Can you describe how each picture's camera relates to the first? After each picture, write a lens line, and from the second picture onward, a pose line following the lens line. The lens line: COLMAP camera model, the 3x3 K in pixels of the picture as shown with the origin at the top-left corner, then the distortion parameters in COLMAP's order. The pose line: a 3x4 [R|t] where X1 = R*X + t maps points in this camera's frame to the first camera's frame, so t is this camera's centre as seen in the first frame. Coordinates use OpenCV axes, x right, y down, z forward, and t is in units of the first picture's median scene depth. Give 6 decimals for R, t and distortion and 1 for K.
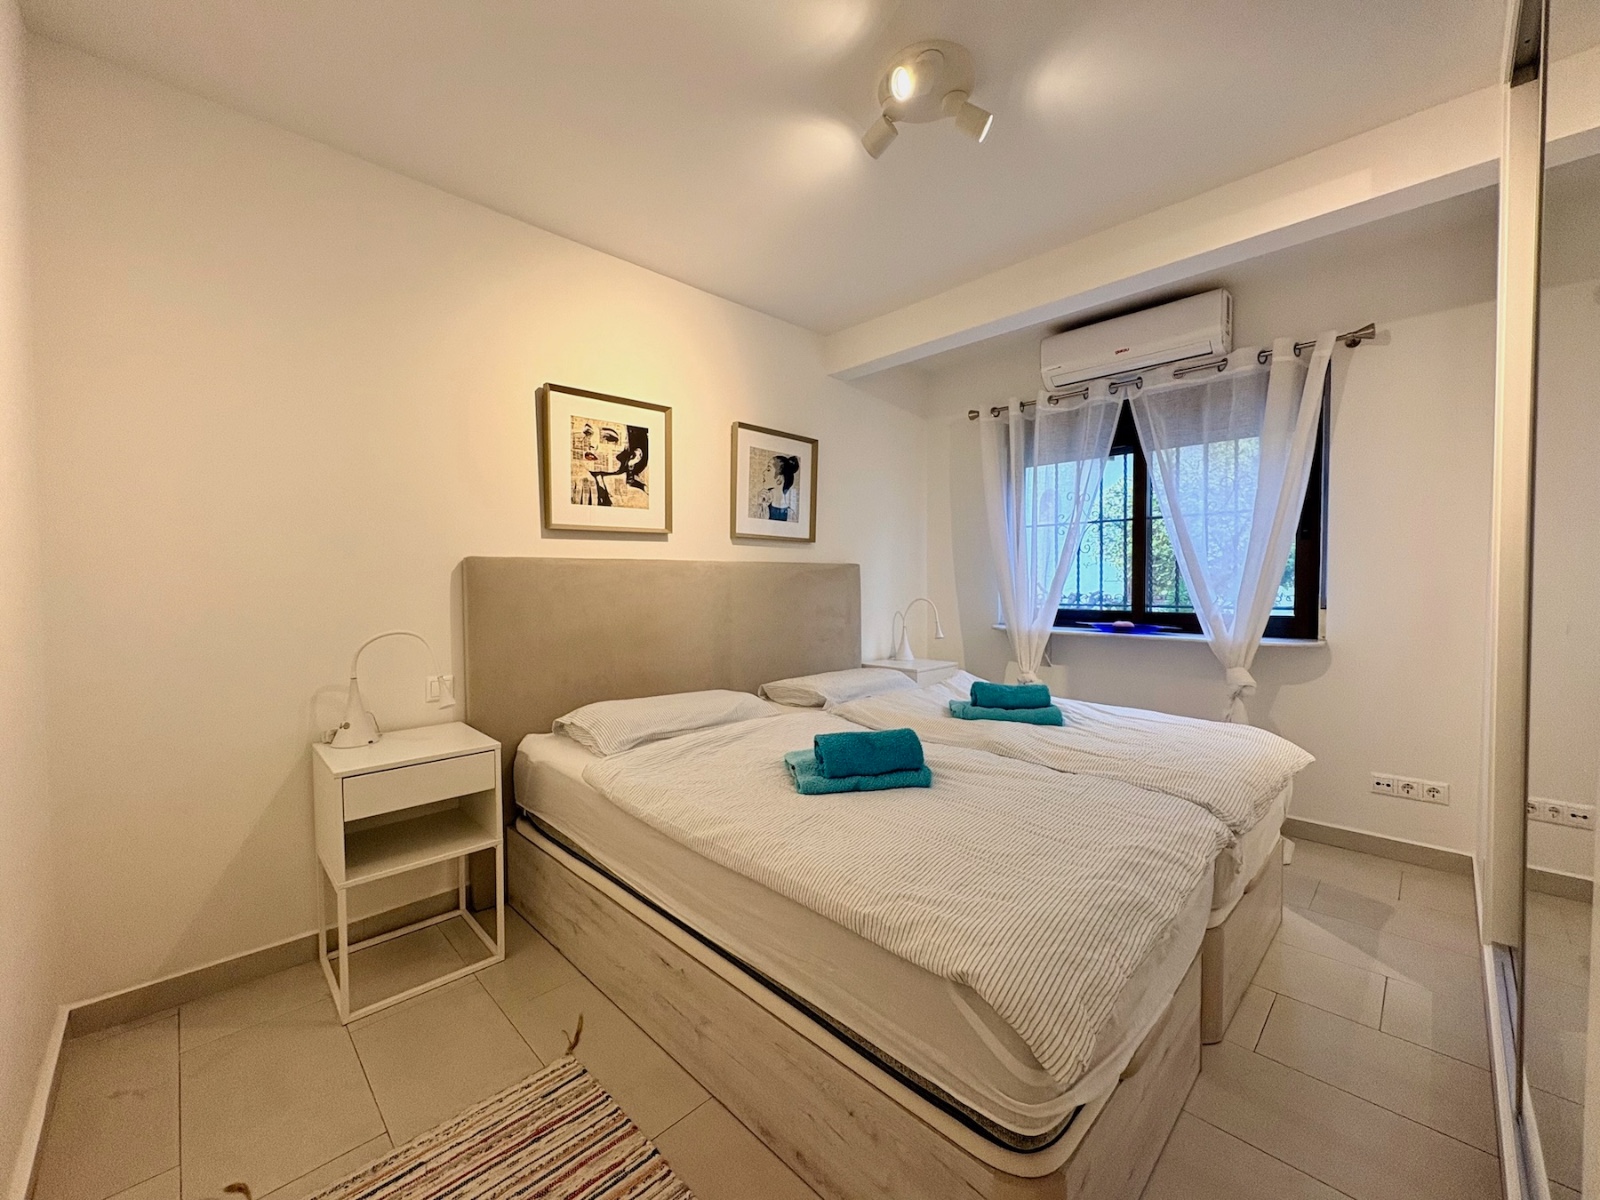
lens RADIAL K [[635.3, 0, 813.6], [0, 635.3, 597.4], [0, 0, 1]] dist [-0.001266, 0.001044]
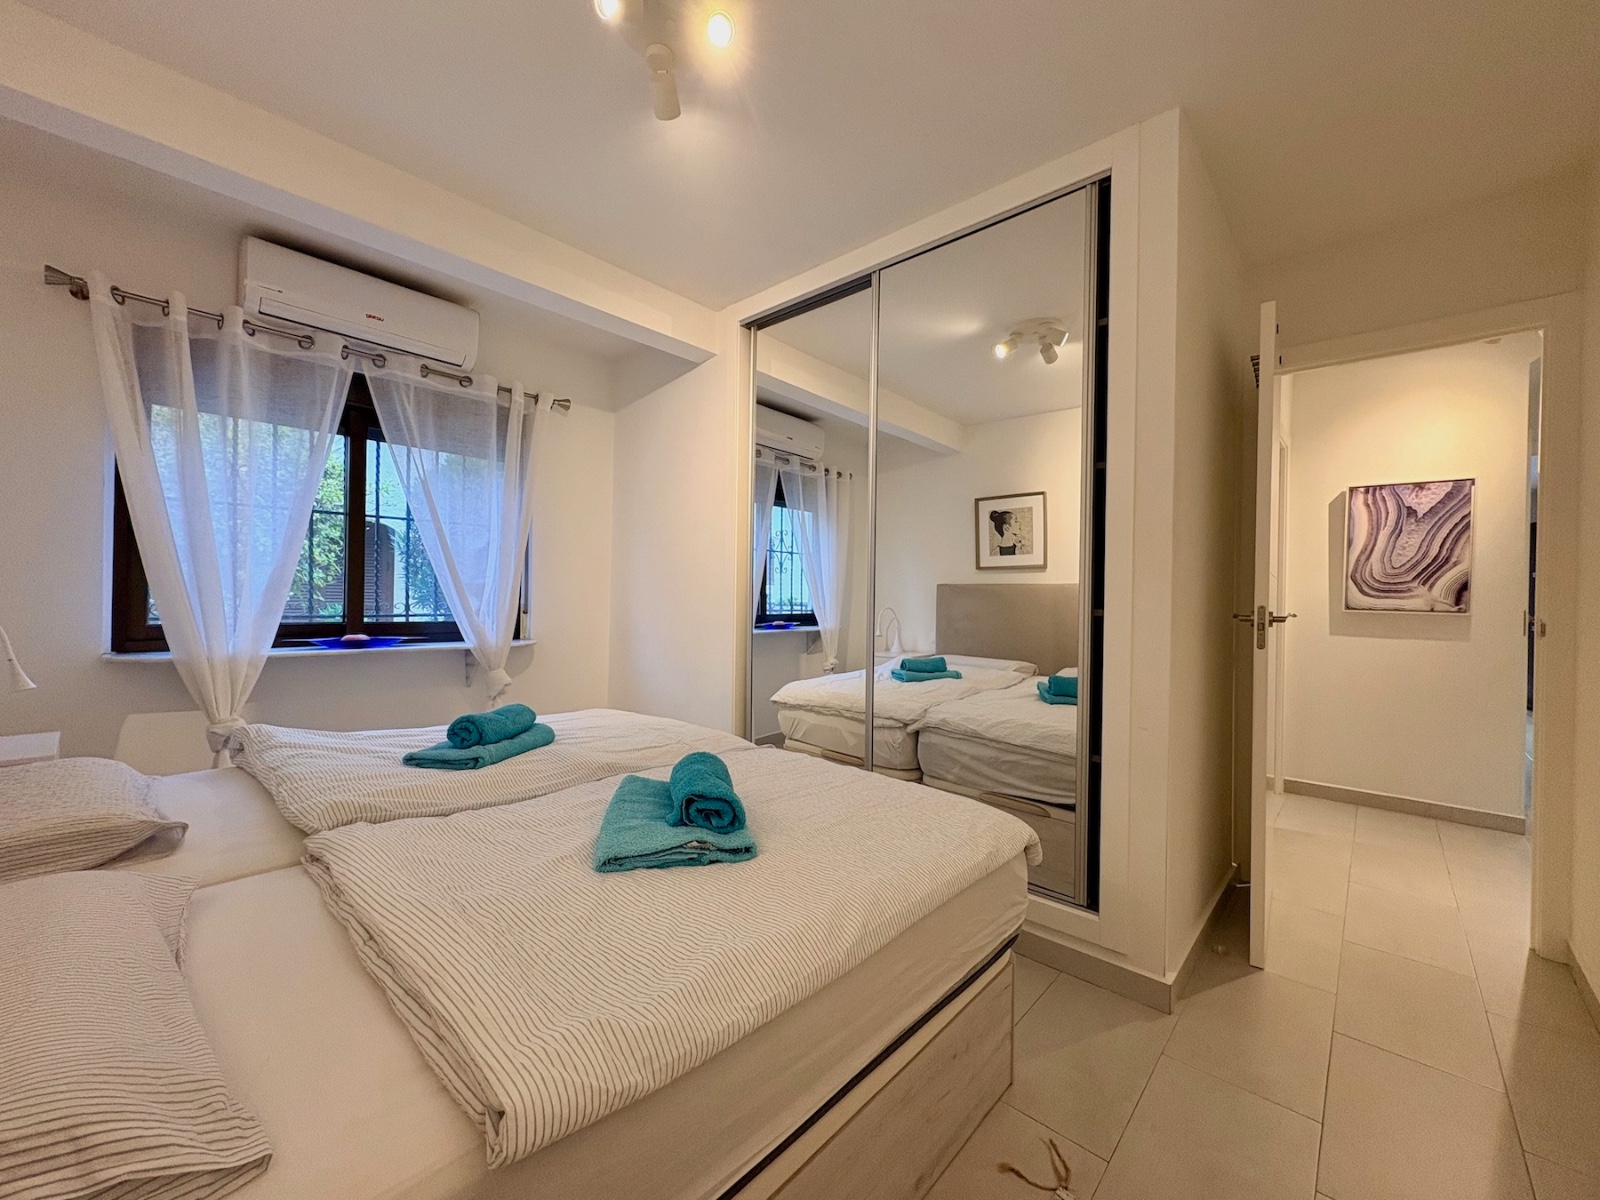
lens RADIAL K [[635.3, 0, 810.5], [0, 635.3, 597.7], [0, 0, 1]] dist [-0.001266, 0.001044]
pose [[-0.036015, 0.002573, 0.999348, -0.374865], [0.005071, 0.999984, -0.002392, -0.005949], [-0.999338, 0.004982, -0.036028, 0.430430]]
